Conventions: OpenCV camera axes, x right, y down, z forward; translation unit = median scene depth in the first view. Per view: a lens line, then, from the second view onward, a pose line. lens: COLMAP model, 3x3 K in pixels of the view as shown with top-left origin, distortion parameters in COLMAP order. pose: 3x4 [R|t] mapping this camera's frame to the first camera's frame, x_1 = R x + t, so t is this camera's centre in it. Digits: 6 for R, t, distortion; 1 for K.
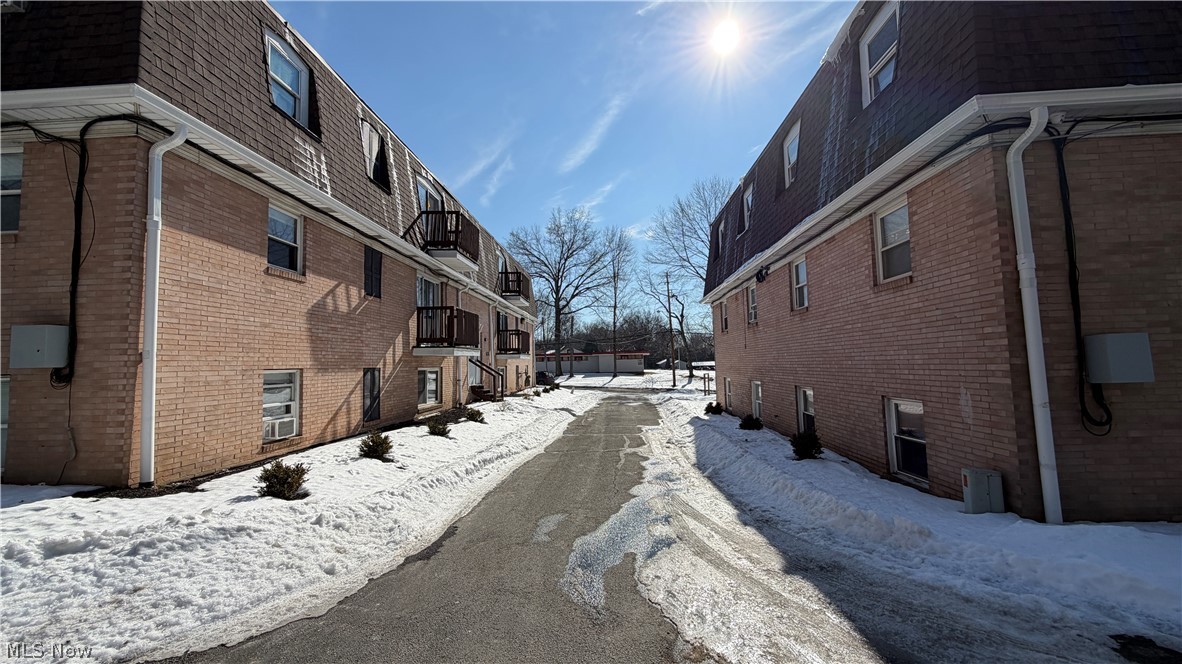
lens RADIAL K [[470.4, 0, 584.7], [0, 470.4, 333.0], [0, 0, 1]] dist [-0.000355, 0.000151]
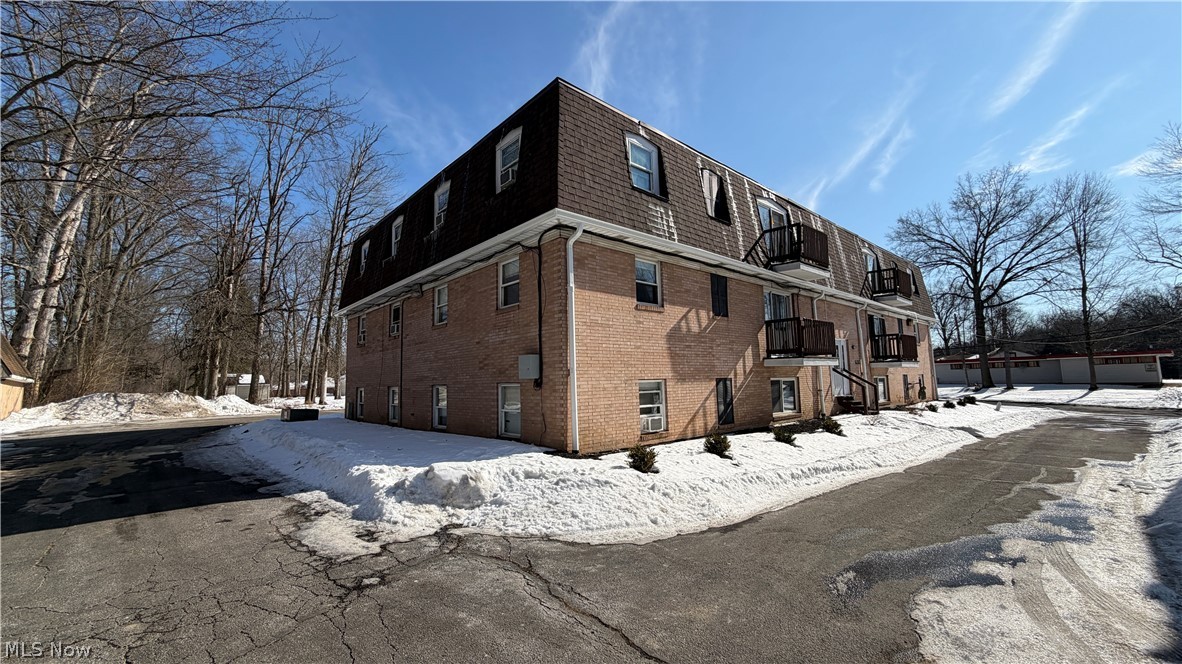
lens RADIAL K [[470.4, 0, 586.2], [0, 470.4, 335.5], [0, 0, 1]] dist [-0.000355, 0.000151]
pose [[0.709659, -0.064767, -0.701562, 0.183773], [0.054737, 0.997824, -0.036748, -0.008888], [0.702416, -0.012323, 0.711660, -0.081583]]
